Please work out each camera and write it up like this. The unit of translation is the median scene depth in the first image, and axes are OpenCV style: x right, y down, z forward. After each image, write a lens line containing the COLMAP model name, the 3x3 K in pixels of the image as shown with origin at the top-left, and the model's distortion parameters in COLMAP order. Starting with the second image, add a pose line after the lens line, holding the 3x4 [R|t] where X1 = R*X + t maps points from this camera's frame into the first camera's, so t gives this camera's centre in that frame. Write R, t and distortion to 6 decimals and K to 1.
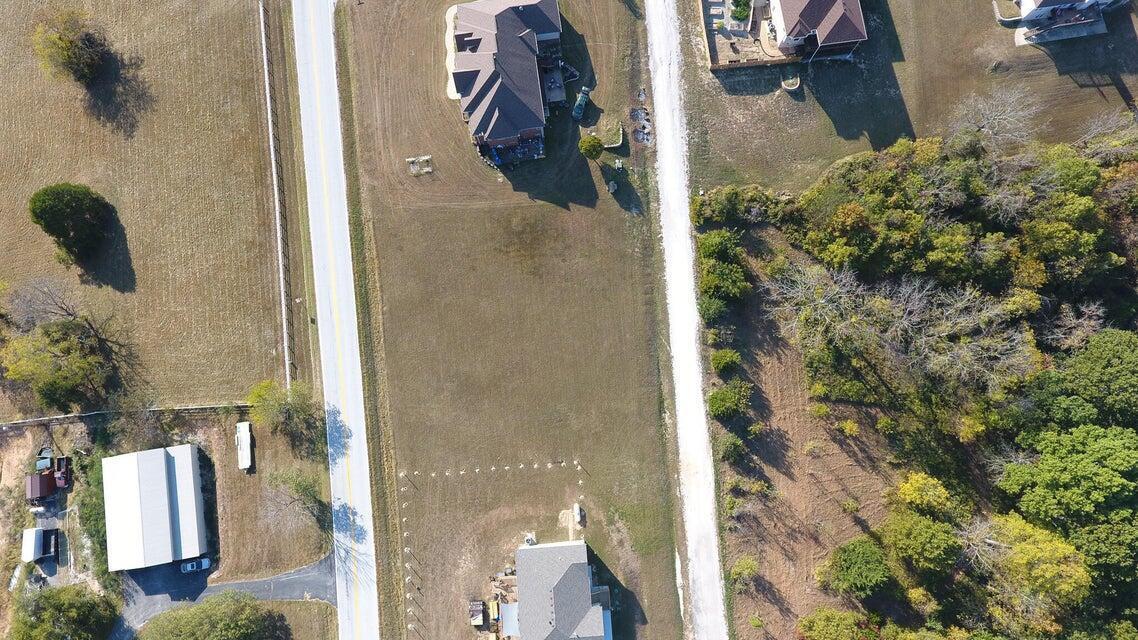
lens RADIAL K [[682.6, 0, 563.8], [0, 682.6, 318.5], [0, 0, 1]] dist [0.006126, -0.002292]
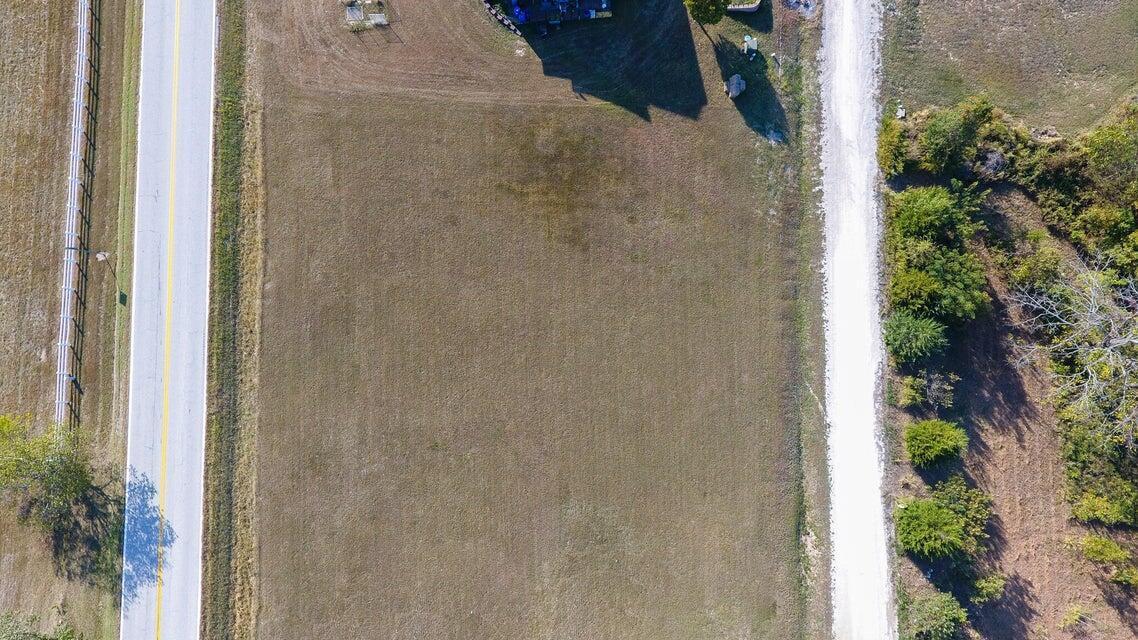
lens RADIAL K [[682.6, 0, 574.2], [0, 682.6, 320.7], [0, 0, 1]] dist [0.006126, -0.002292]
pose [[0.996816, 0.079546, -0.005515, -0.034265], [-0.079495, 0.996795, 0.008944, -0.011317], [0.006209, -0.008477, 0.999945, 0.491355]]
